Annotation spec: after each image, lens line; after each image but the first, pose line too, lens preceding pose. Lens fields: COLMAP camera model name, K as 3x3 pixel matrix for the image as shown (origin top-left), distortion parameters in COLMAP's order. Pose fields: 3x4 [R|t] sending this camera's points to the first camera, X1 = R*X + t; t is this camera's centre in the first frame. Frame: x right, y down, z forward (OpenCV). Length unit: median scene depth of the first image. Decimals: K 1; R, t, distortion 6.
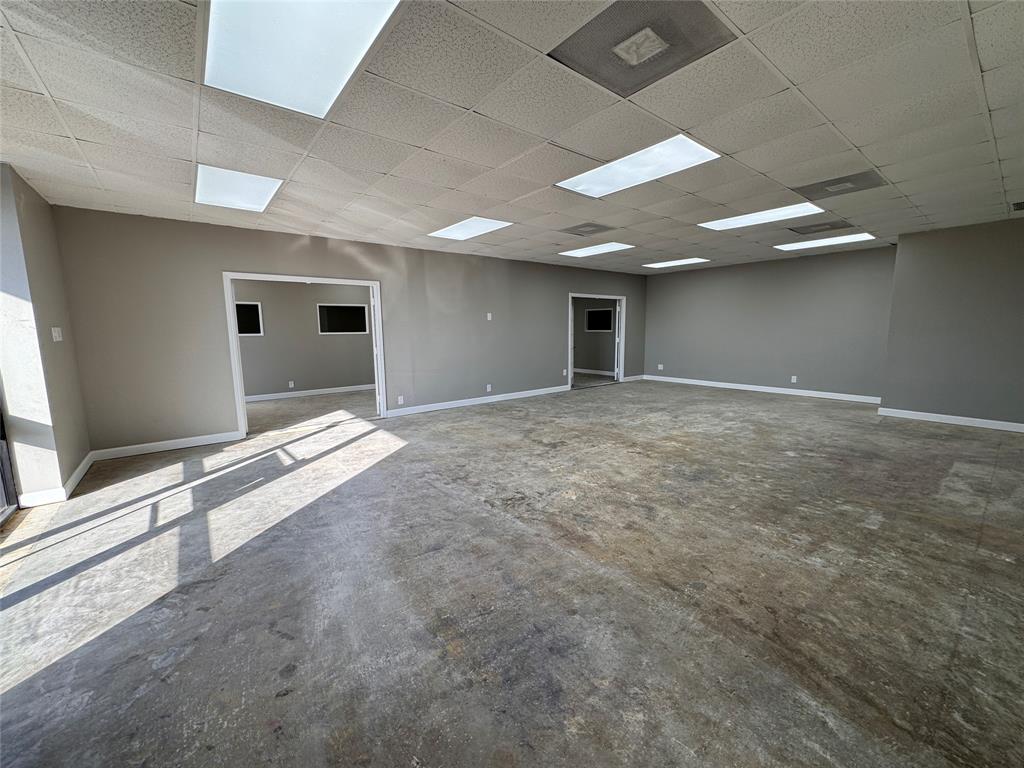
lens RADIAL K [[407.0, 0, 512.6], [0, 407.0, 383.7], [0, 0, 1]] dist [-0.001604, 0.000240]
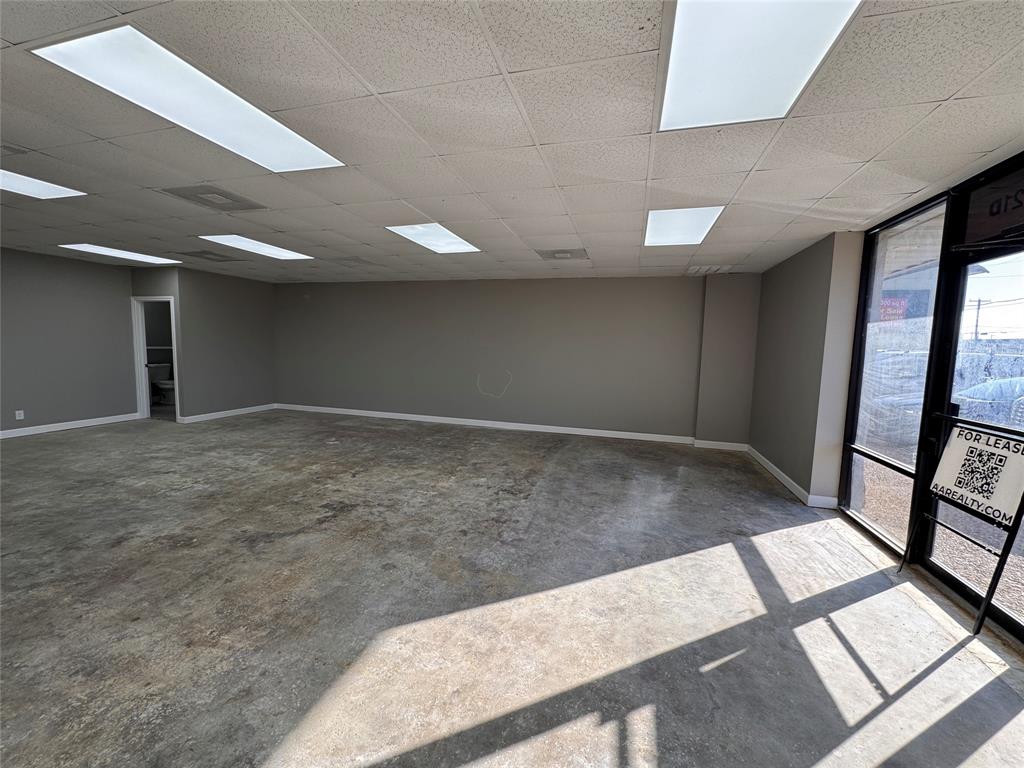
lens RADIAL K [[407.0, 0, 513.5], [0, 407.0, 384.4], [0, 0, 1]] dist [-0.001604, 0.000240]
pose [[-0.580224, -0.084160, 0.810097, -0.915799], [0.092322, 0.981440, 0.168085, -0.234040], [-0.809208, 0.172317, -0.561685, 1.508056]]
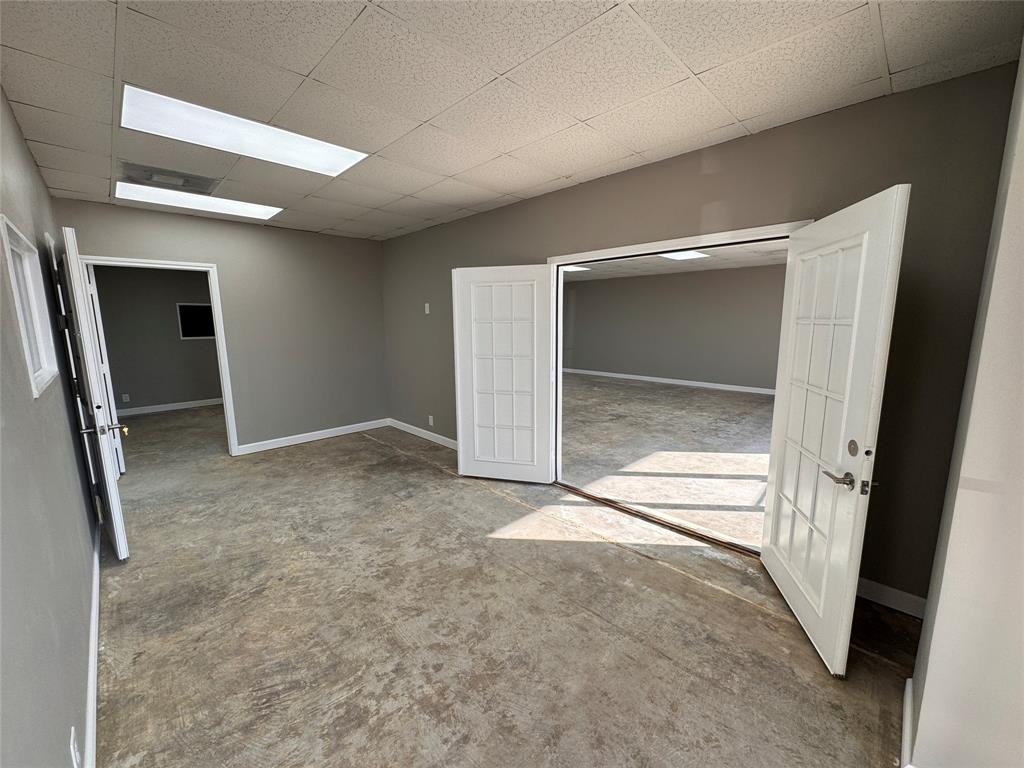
lens RADIAL K [[407.0, 0, 514.5], [0, 407.0, 378.8], [0, 0, 1]] dist [-0.001604, 0.000240]
pose [[-0.114756, -0.128224, 0.985084, -1.600839], [0.142964, 0.979180, 0.144110, -0.297338], [-0.983053, 0.157369, -0.094036, 1.949691]]
